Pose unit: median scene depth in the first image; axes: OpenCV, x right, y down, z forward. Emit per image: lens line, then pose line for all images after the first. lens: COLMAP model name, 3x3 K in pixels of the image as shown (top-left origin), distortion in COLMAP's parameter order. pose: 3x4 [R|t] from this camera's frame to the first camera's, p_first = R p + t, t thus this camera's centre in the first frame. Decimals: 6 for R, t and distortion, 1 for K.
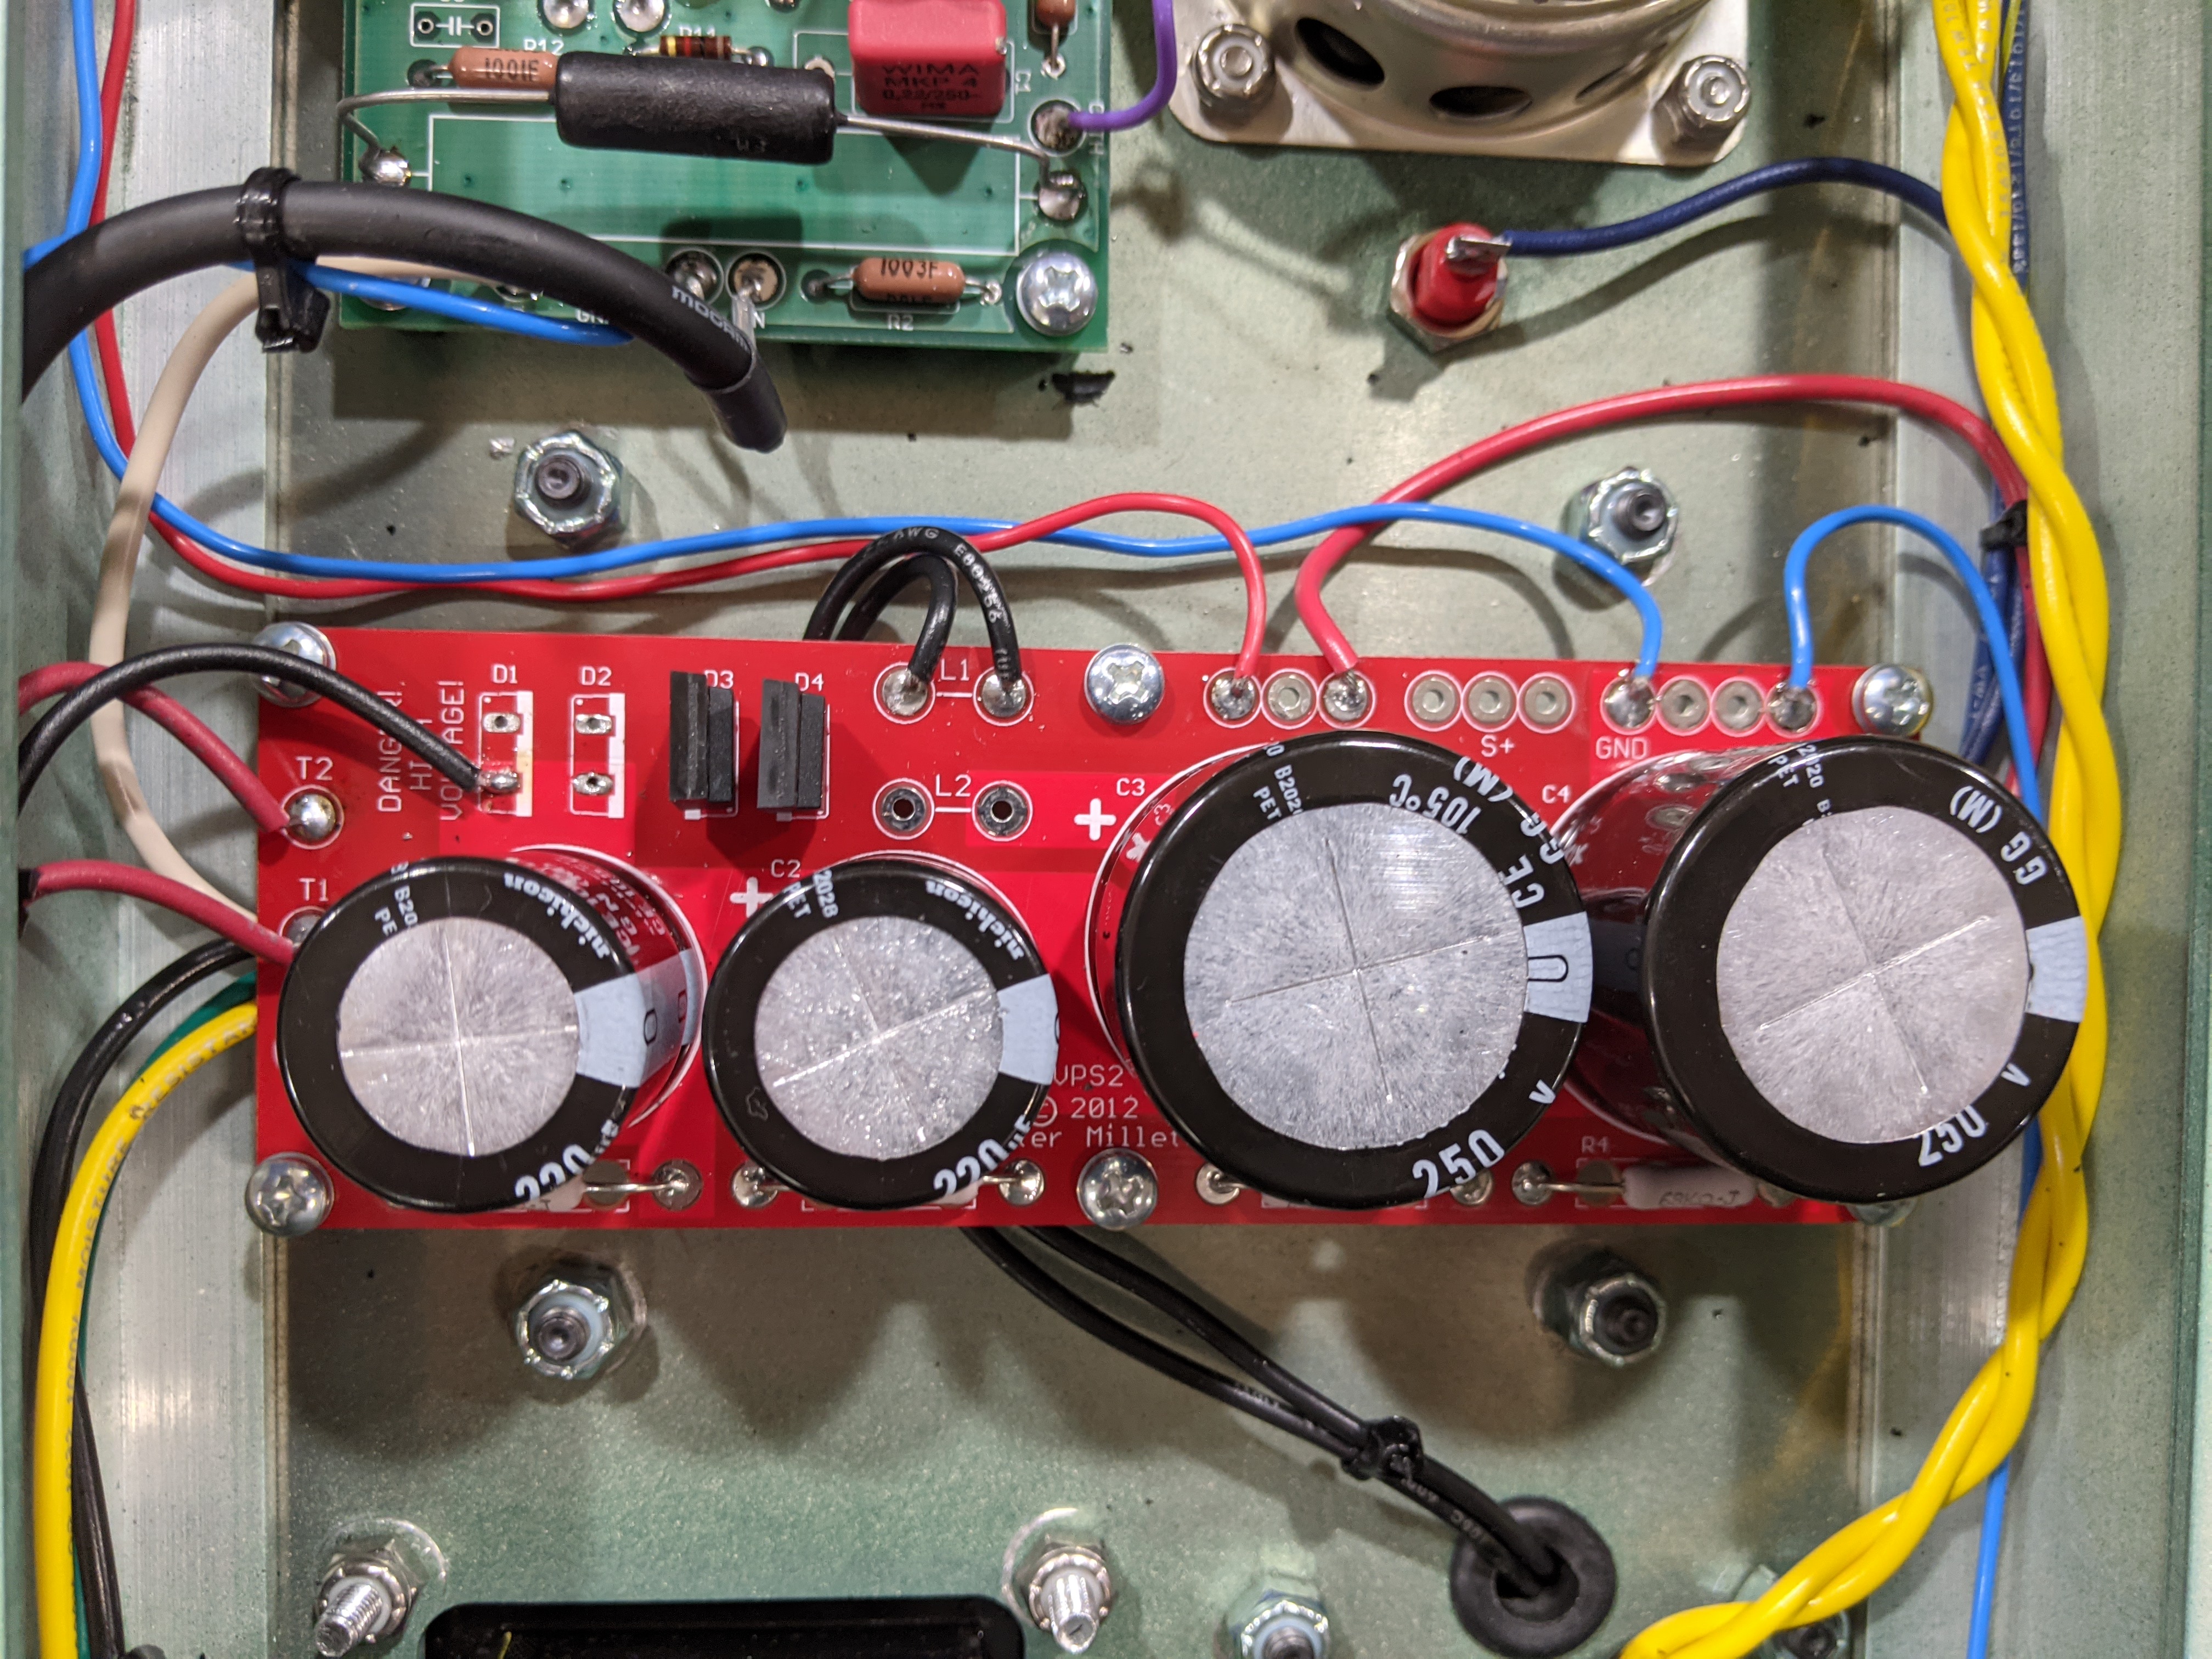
lens RADIAL K [[1723.0, 0, 1217.7], [0, 1723.0, 827.0], [0, 0, 1]] dist [-0.014277, 0.005912]
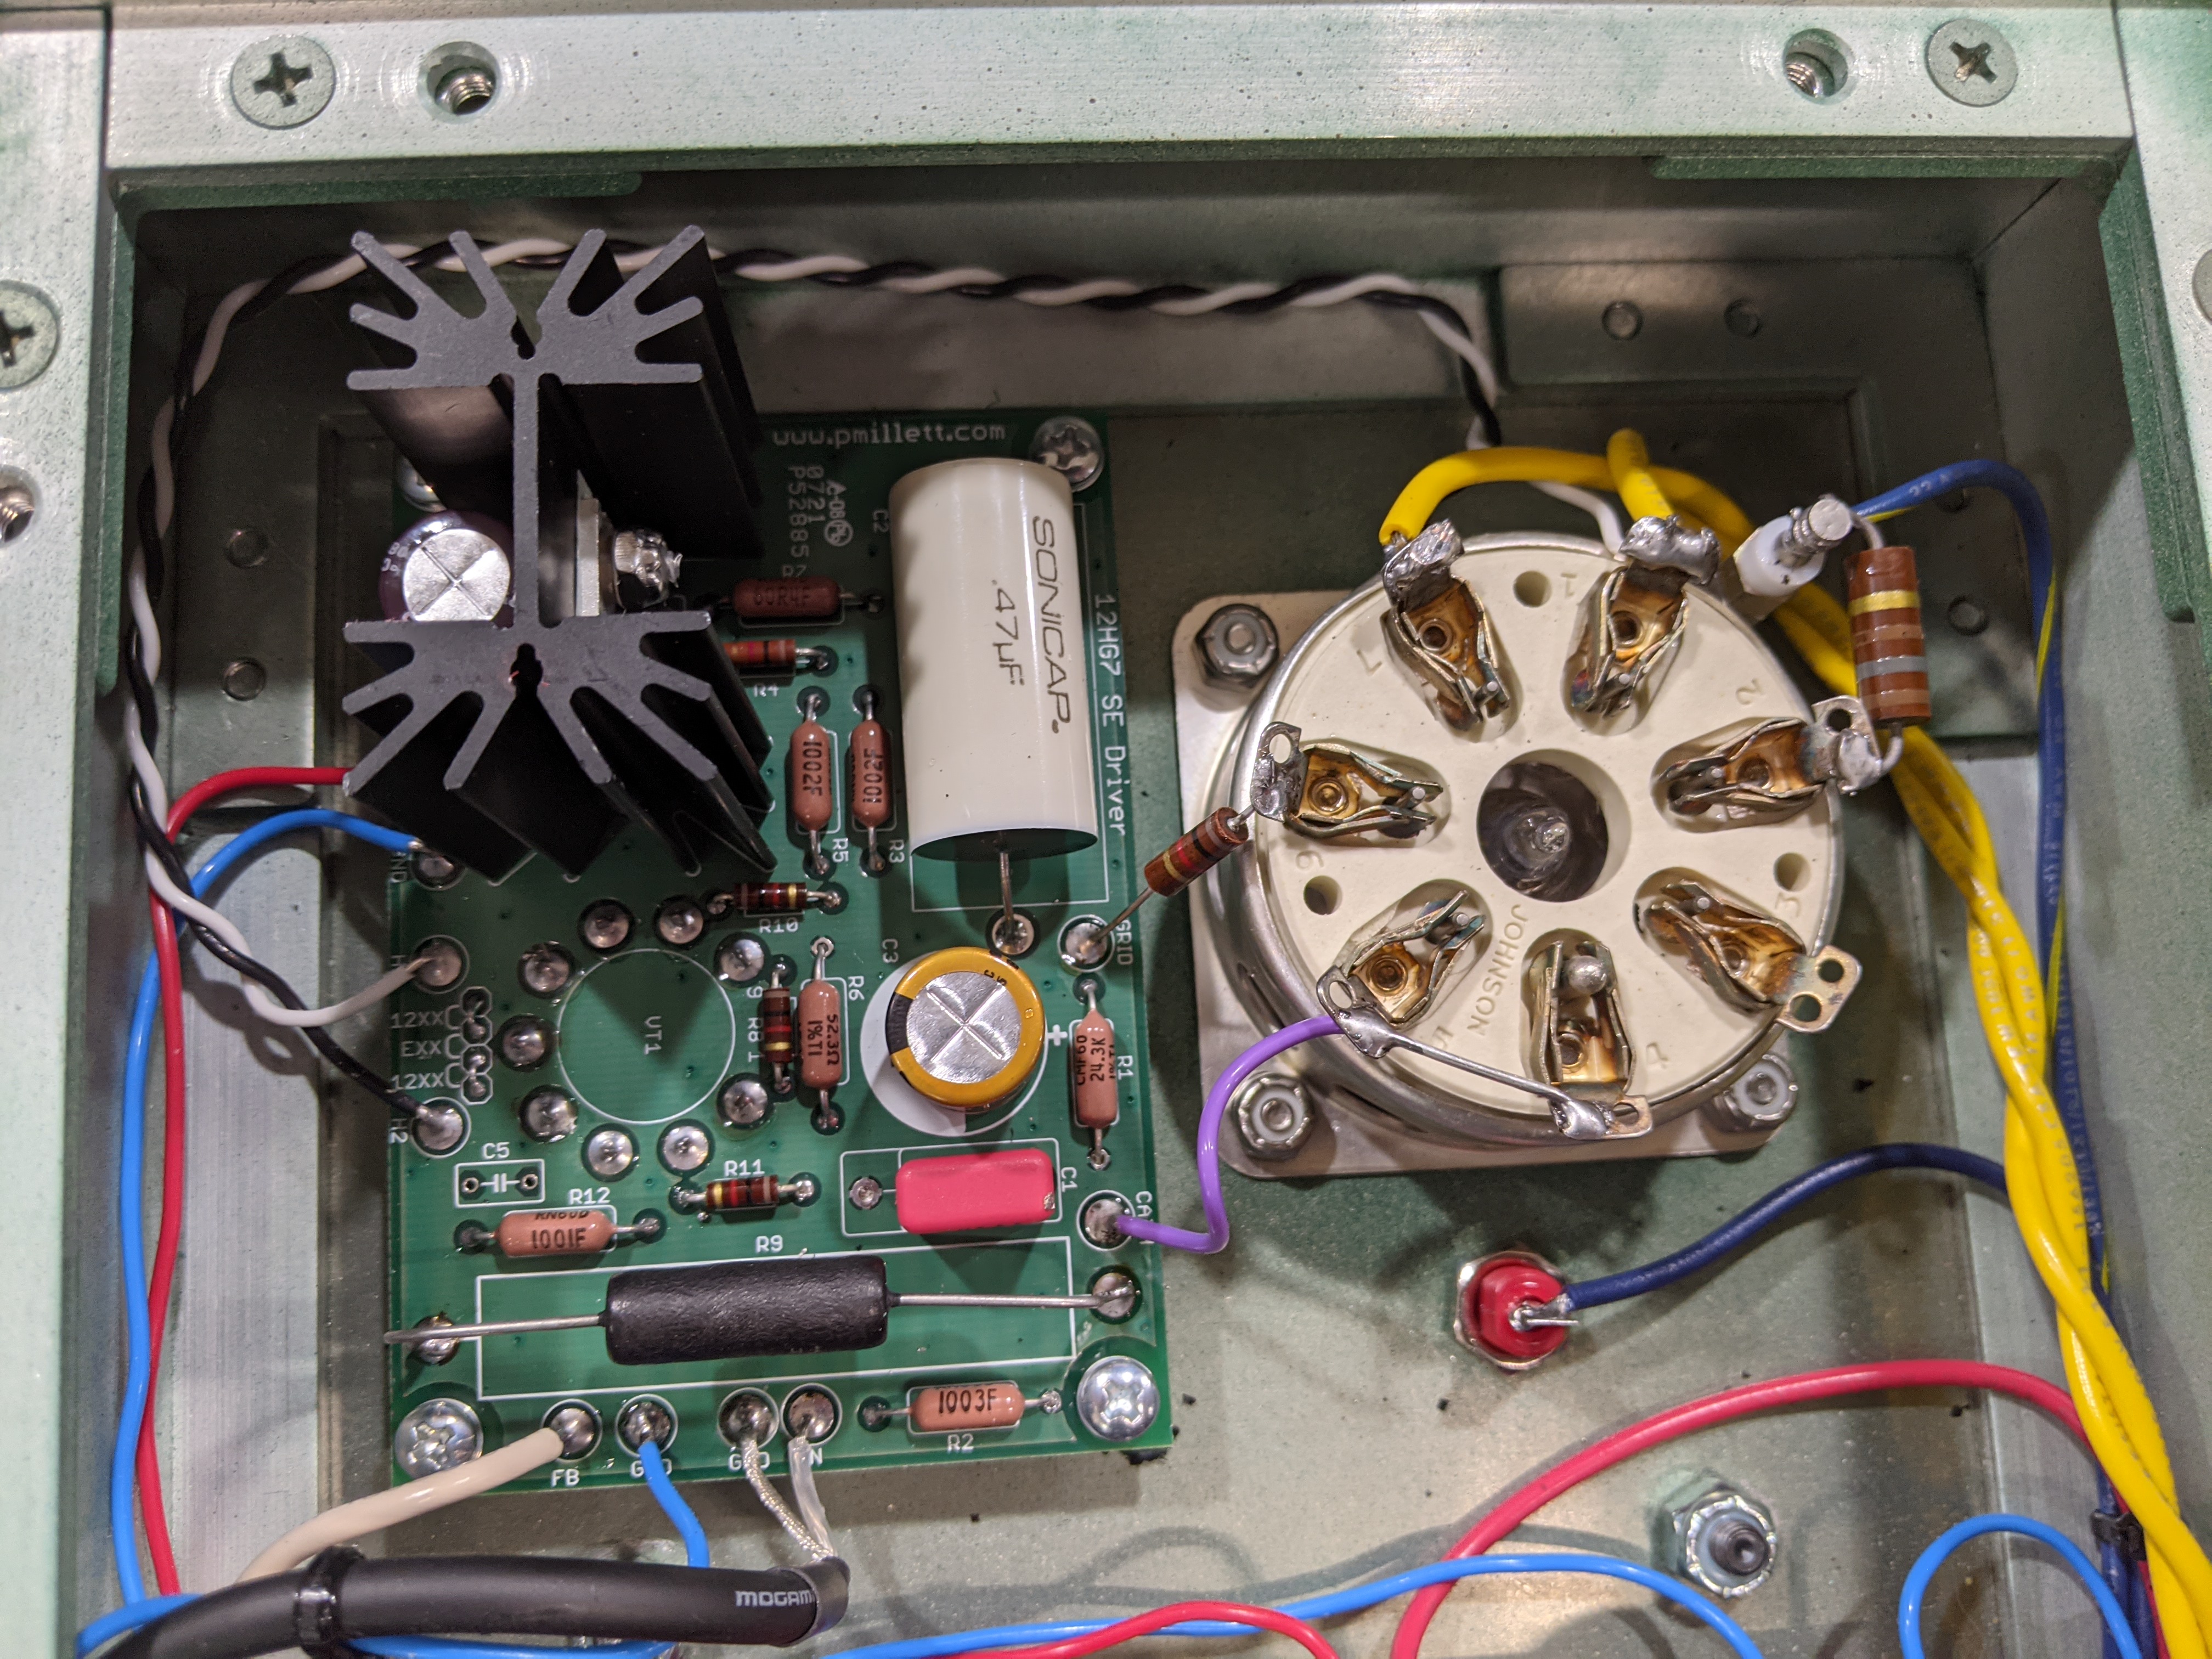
lens RADIAL K [[1742.0, 0, 1205.8], [0, 1742.0, 833.1], [0, 0, 1]] dist [0.047991, -0.086109]
pose [[0.996816, -0.078515, -0.013866, -0.004211], [0.076036, 0.988467, -0.130968, -0.478966], [0.023990, 0.129496, 0.991290, -0.028202]]
